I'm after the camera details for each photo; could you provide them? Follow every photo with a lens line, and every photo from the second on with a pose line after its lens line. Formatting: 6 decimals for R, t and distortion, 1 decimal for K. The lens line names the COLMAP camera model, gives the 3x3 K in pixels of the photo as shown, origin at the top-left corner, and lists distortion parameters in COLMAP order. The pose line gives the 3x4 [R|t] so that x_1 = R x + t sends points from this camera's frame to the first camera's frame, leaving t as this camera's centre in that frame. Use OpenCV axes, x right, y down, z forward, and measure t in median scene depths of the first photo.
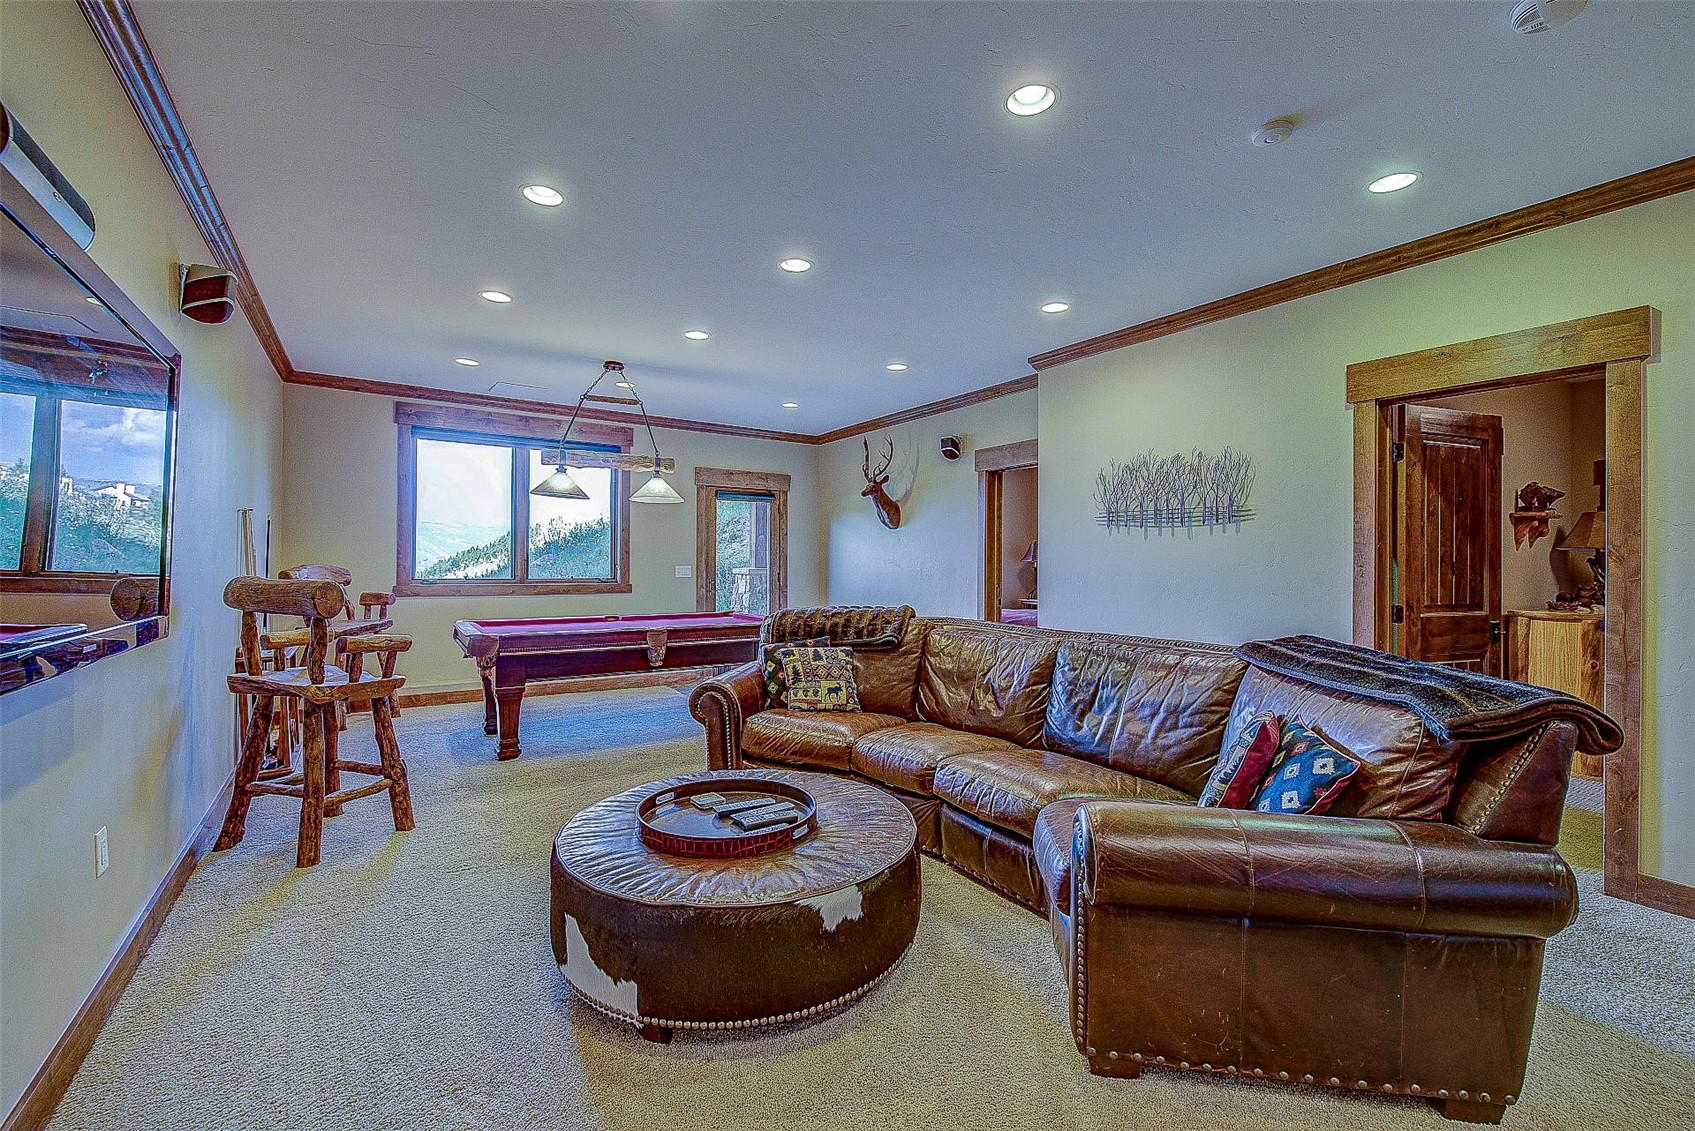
lens RADIAL K [[719.9, 0, 850.3], [0, 719.9, 560.0], [0, 0, 1]] dist [0.017627, -0.010370]
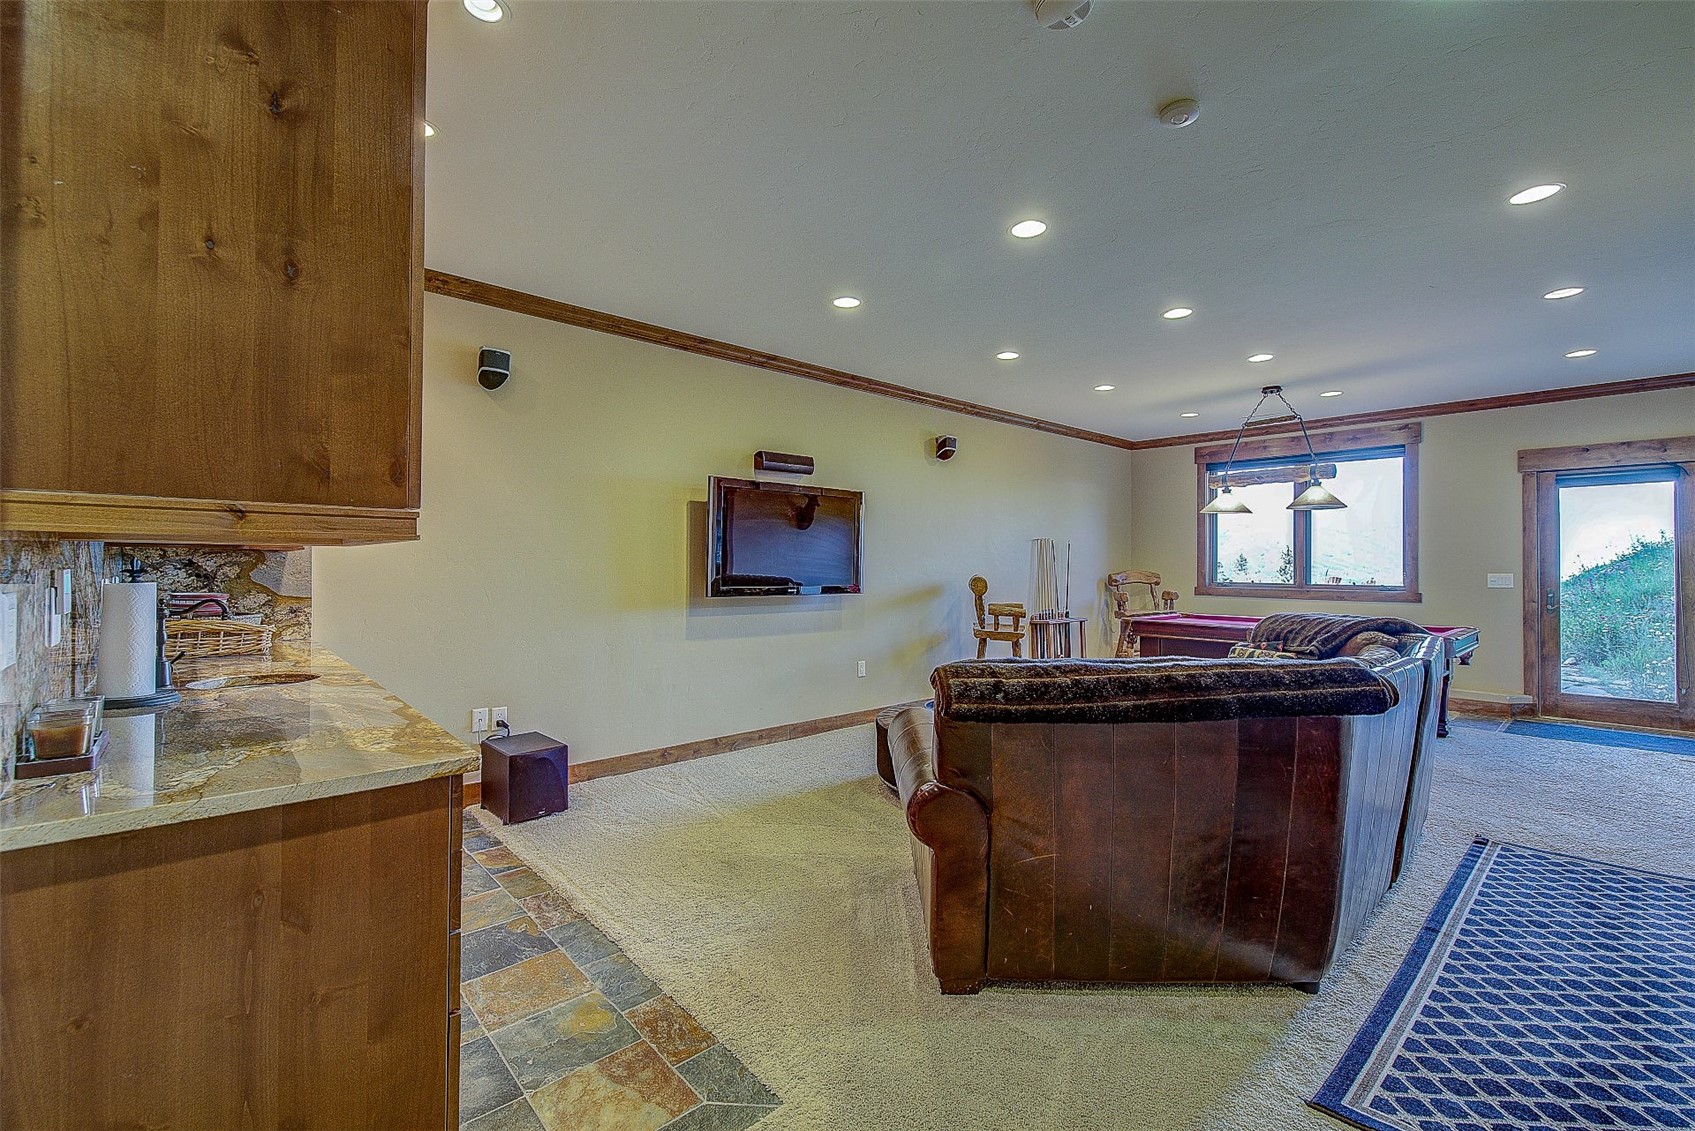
lens RADIAL K [[719.9, 0, 850.3], [0, 719.9, 560.0], [0, 0, 1]] dist [0.017627, -0.010370]
pose [[0.142727, -0.012982, -0.989677, 0.511925], [0.001918, 0.999916, -0.012840, 0.001791], [0.989760, -0.000065, 0.142740, 0.162156]]
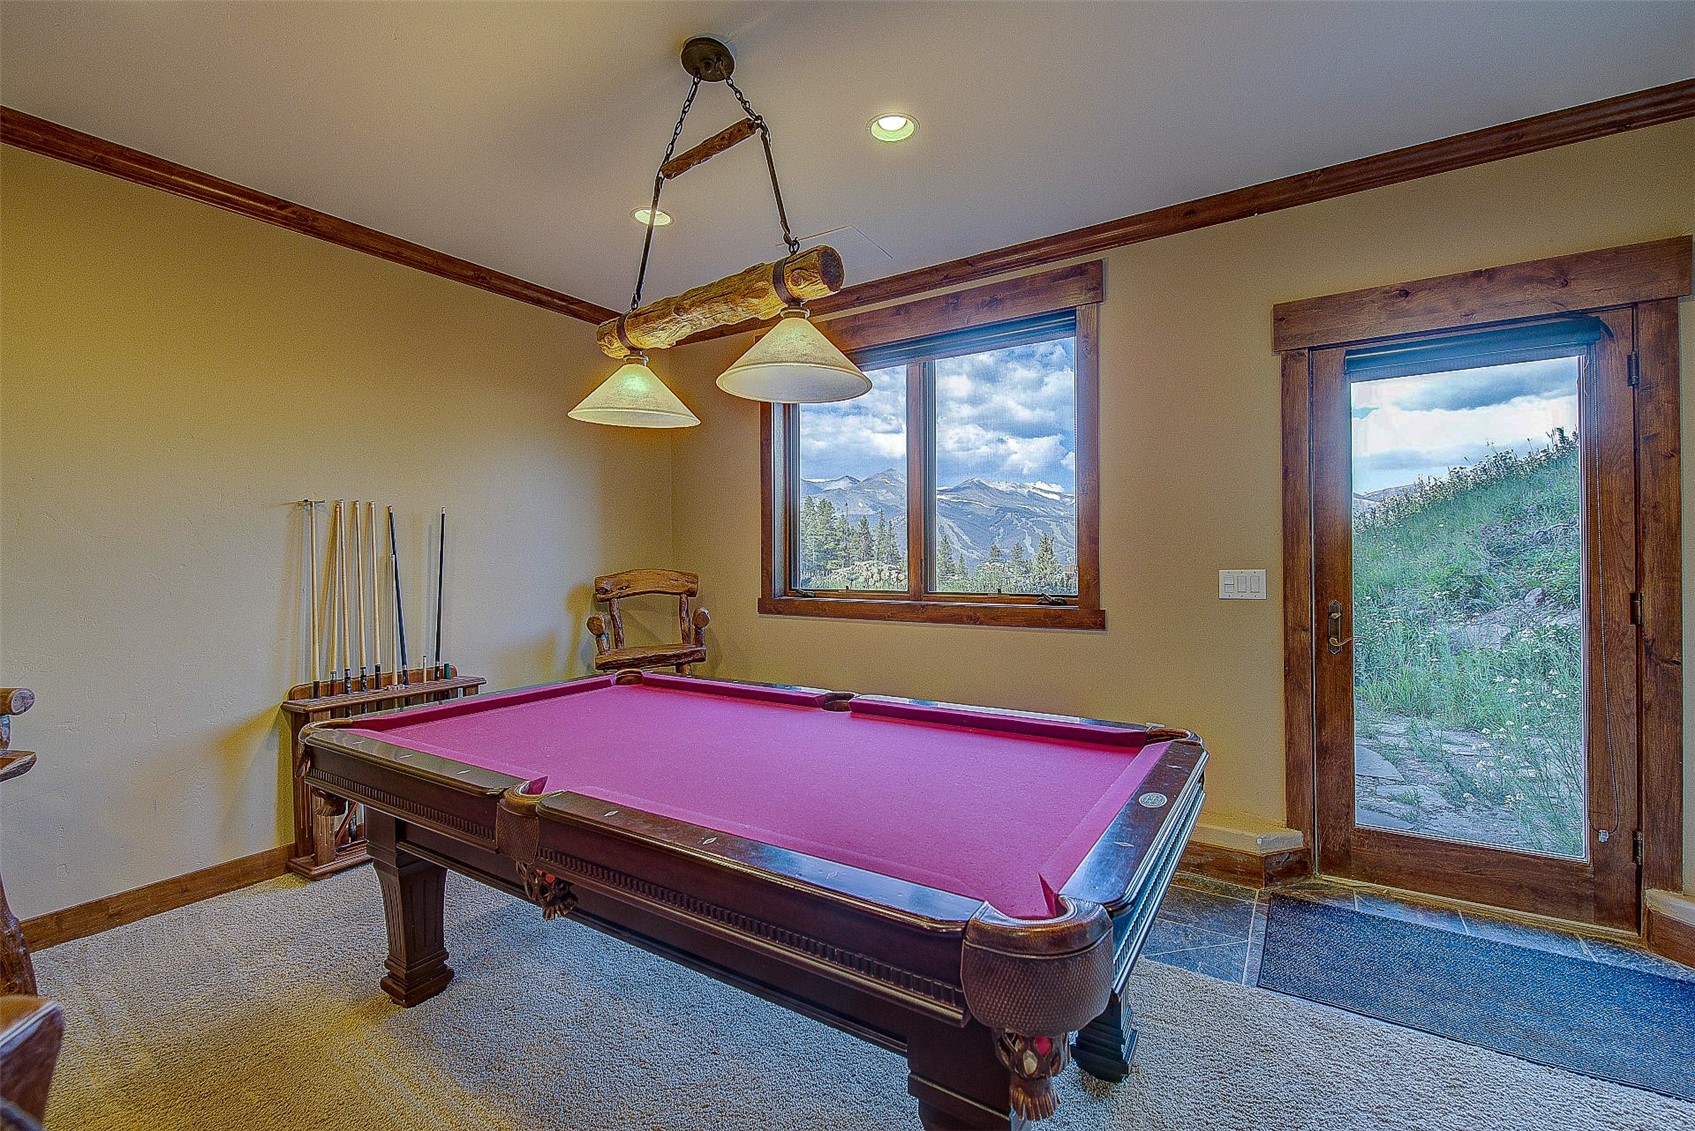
lens RADIAL K [[719.9, 0, 850.3], [0, 719.9, 560.0], [0, 0, 1]] dist [0.017627, -0.010370]
pose [[0.400047, -0.005605, -0.916478, 0.044496], [0.016527, 0.999863, 0.001098, -0.000918], [0.916346, -0.015586, 0.400084, 0.695802]]
